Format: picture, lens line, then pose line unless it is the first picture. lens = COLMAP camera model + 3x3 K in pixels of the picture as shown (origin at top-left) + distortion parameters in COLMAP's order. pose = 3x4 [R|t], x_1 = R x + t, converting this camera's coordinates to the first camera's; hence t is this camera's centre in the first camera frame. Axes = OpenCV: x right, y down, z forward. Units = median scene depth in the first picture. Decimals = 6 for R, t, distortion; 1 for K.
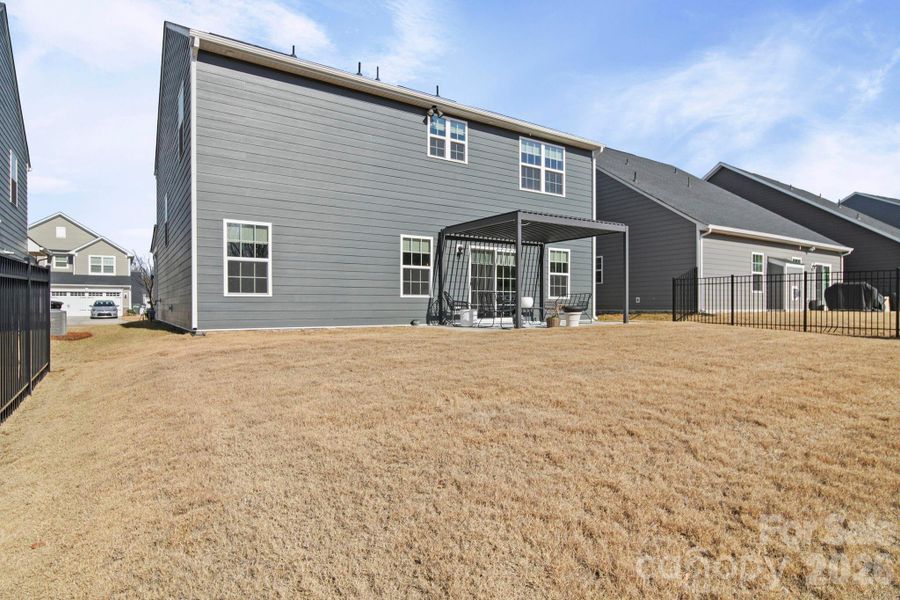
lens RADIAL K [[490.1, 0, 450.0], [0, 490.1, 300.0], [0, 0, 1]] dist [-0.000344, 0.000609]
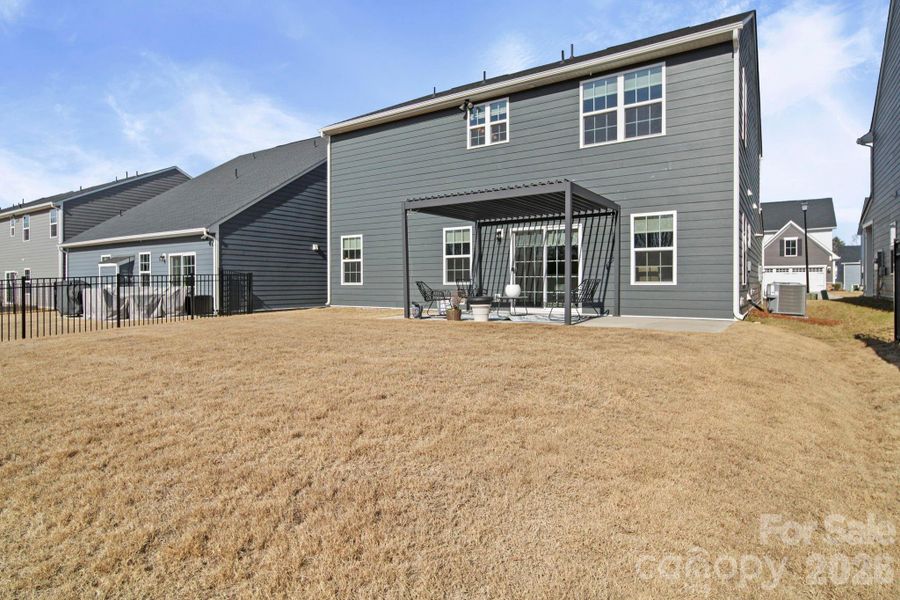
lens RADIAL K [[462.9, 0, 450.8], [0, 462.9, 286.5], [0, 0, 1]] dist [0.000037, -0.000146]
pose [[0.415383, -0.004419, -0.909636, 0.786594], [-0.000199, 0.999988, -0.004948, 0.003575], [0.909647, 0.002236, 0.415377, 0.526389]]
